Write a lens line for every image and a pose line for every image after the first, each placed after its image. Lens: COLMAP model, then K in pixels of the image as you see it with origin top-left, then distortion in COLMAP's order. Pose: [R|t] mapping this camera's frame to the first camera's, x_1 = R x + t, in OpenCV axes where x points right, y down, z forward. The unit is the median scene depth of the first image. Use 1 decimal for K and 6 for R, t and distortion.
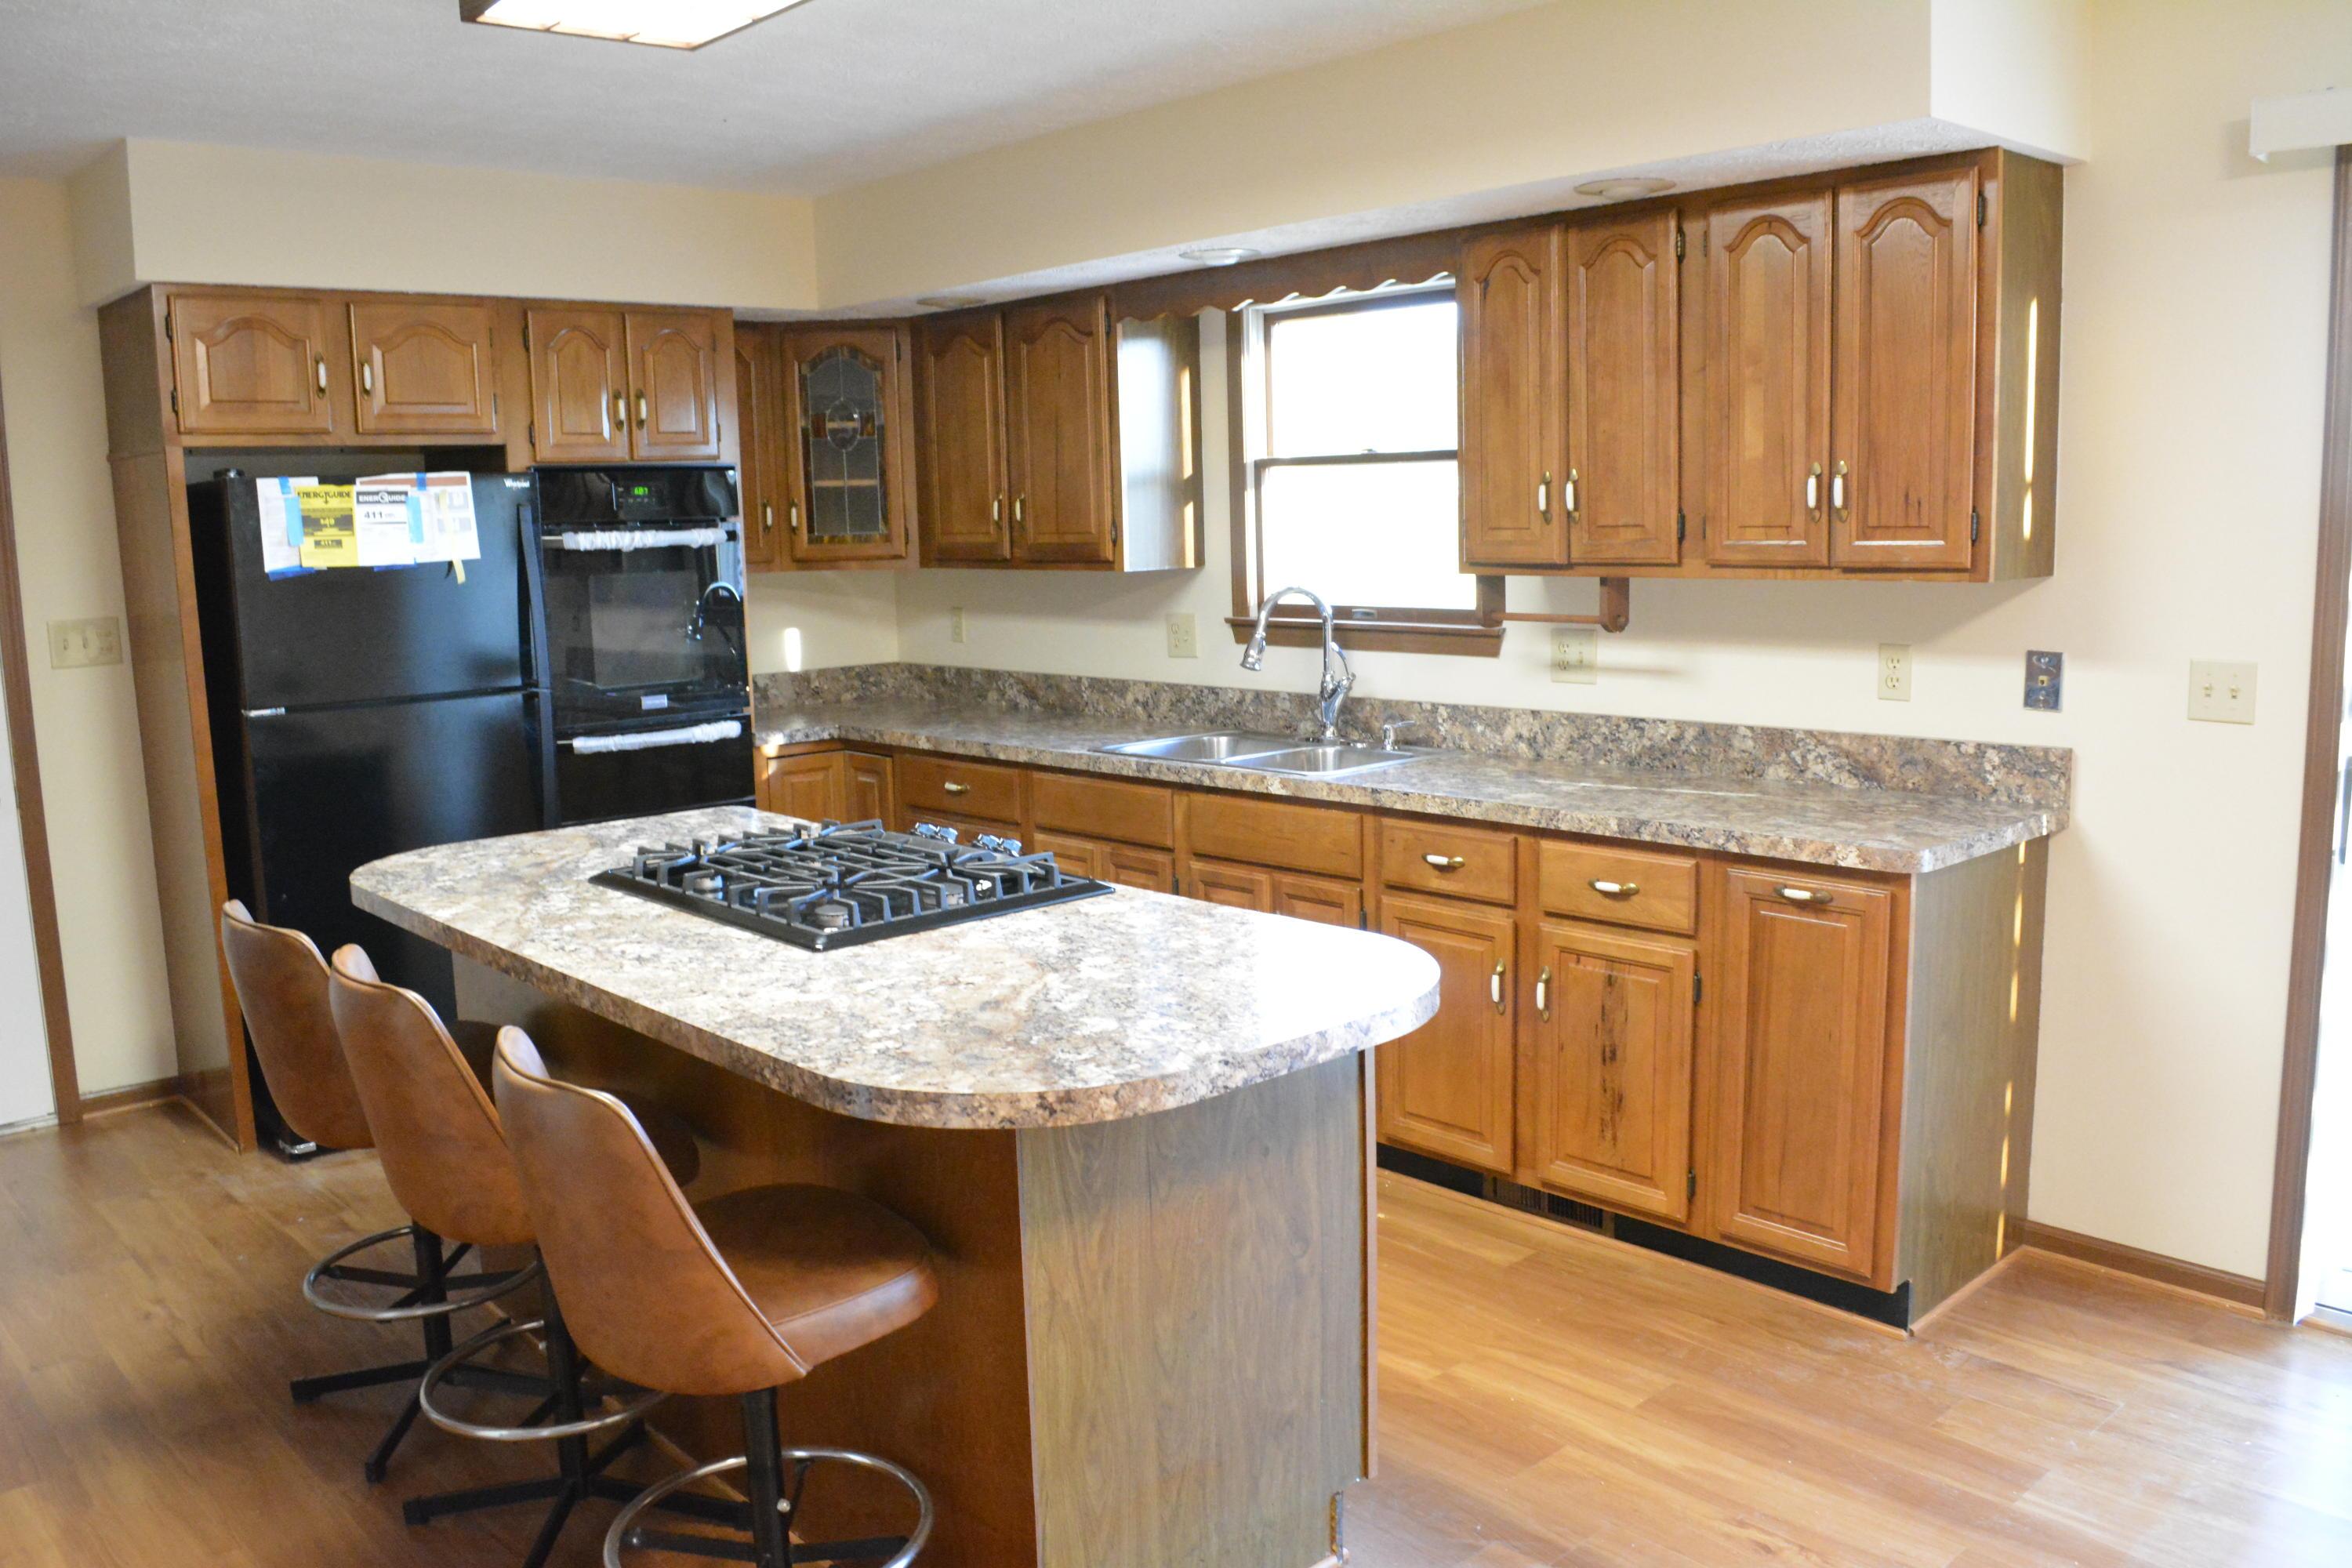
lens RADIAL K [[1851.6, 0, 1185.0], [0, 1851.6, 787.4], [0, 0, 1]] dist [-0.081786, 0.003329]
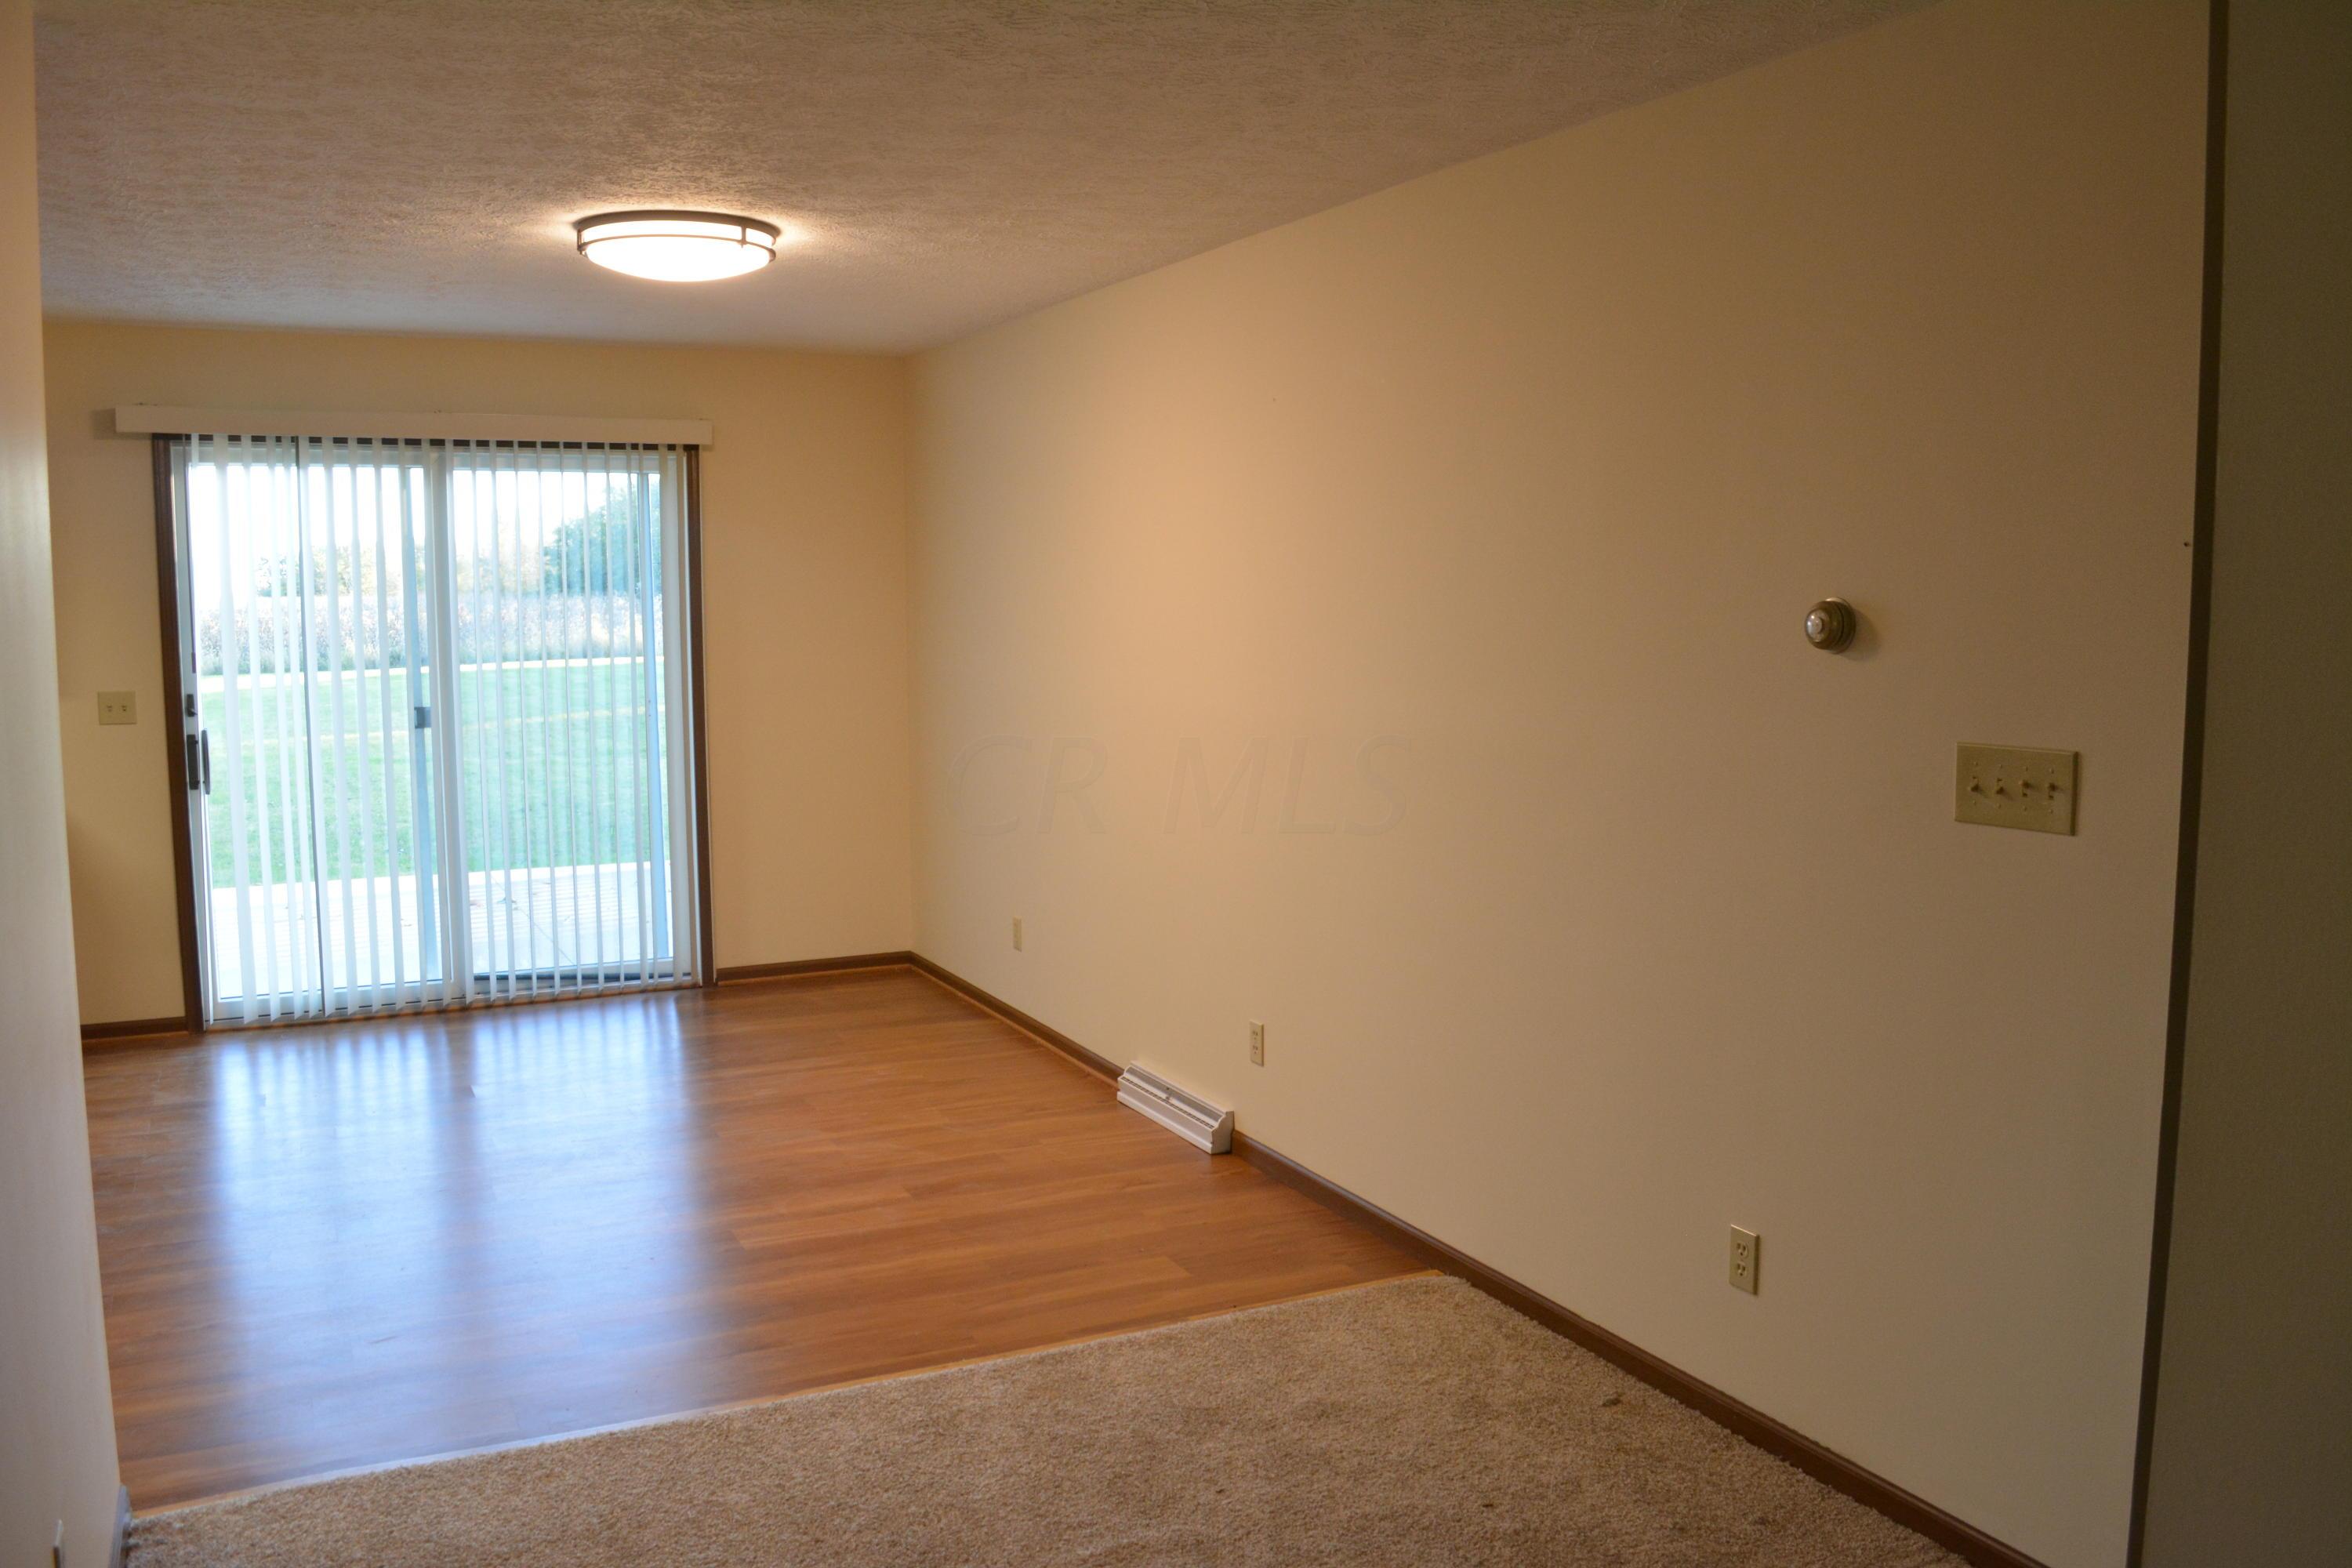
lens RADIAL K [[1851.6, 0, 1187.8], [0, 1851.6, 791.0], [0, 0, 1]] dist [-0.081786, 0.003329]
pose [[0.271149, -0.070229, 0.959972, -0.828063], [0.142361, 0.989292, 0.032163, 0.117304], [-0.951952, 0.127941, 0.278243, -0.512523]]
